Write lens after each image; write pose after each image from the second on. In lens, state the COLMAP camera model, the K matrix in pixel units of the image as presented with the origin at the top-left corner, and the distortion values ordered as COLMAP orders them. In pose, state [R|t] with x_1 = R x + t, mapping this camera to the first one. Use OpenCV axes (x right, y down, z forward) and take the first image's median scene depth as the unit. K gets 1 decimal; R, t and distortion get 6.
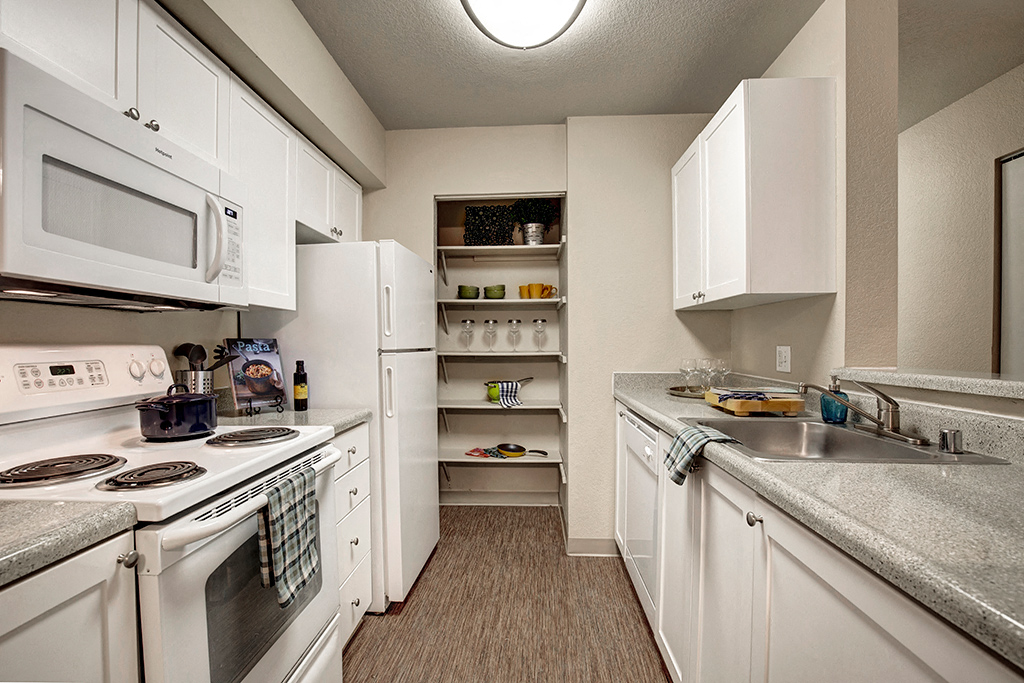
lens RADIAL K [[487.9, 0, 518.2], [0, 487.9, 362.1], [0, 0, 1]] dist [-0.013128, 0.000496]
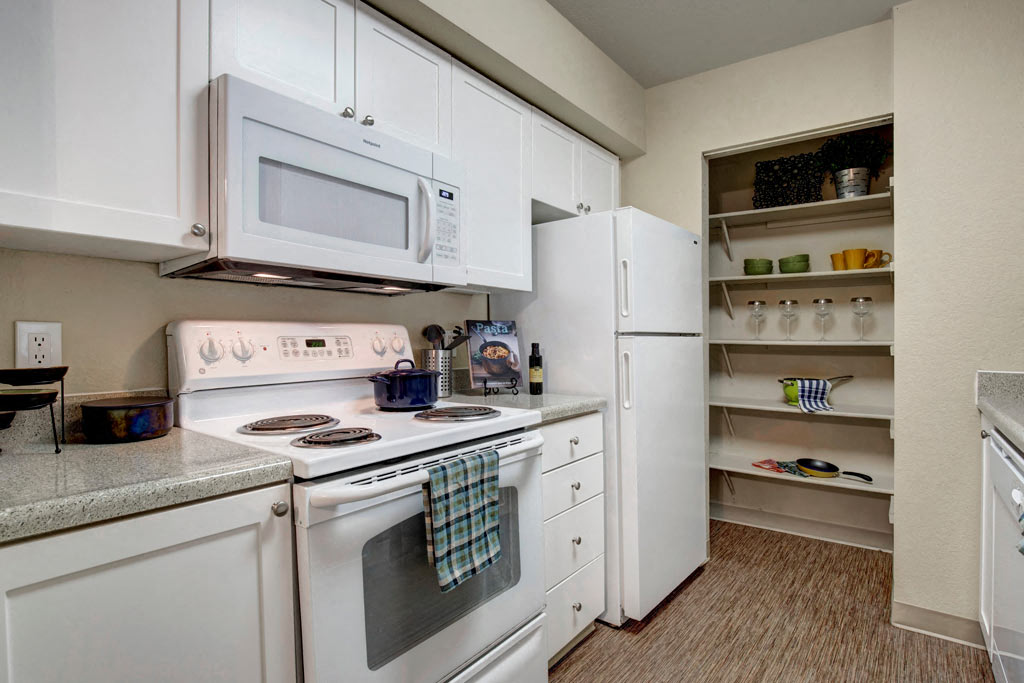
lens RADIAL K [[516.2, 0, 544.0], [0, 516.2, 356.7], [0, 0, 1]] dist [-0.019964, 0.000395]
pose [[0.831706, 0.022545, -0.554758, 0.137499], [-0.023450, 0.999710, 0.005472, 0.017837], [0.554720, 0.008458, 0.831994, 0.149025]]
